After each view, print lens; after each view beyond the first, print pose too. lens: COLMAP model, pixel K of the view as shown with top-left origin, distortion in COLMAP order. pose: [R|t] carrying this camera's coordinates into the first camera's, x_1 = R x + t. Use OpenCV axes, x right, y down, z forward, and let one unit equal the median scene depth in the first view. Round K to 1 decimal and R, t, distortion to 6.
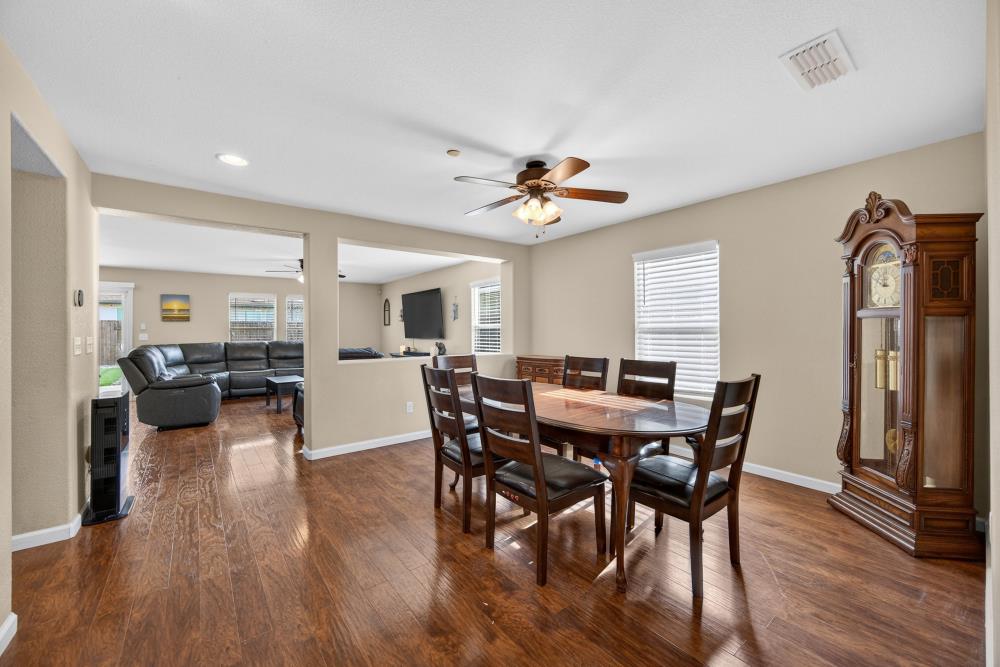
lens RADIAL K [[391.8, 0, 502.5], [0, 391.8, 332.2], [0, 0, 1]] dist [-0.006698, 0.000250]
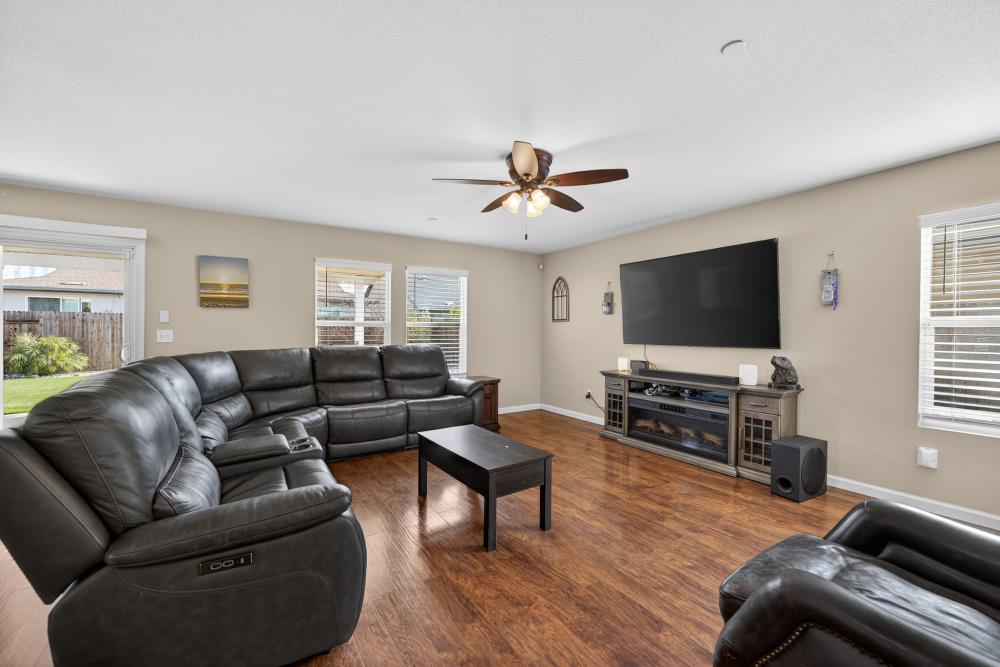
lens RADIAL K [[385.0, 0, 500.0], [0, 385.0, 333.5], [0, 0, 1]] dist [-0.010300, 0.000179]
pose [[0.997222, 0.011546, -0.073588, -0.431886], [-0.011150, 0.999921, 0.005785, 0.000134], [0.073649, -0.004948, 0.997272, 0.515860]]
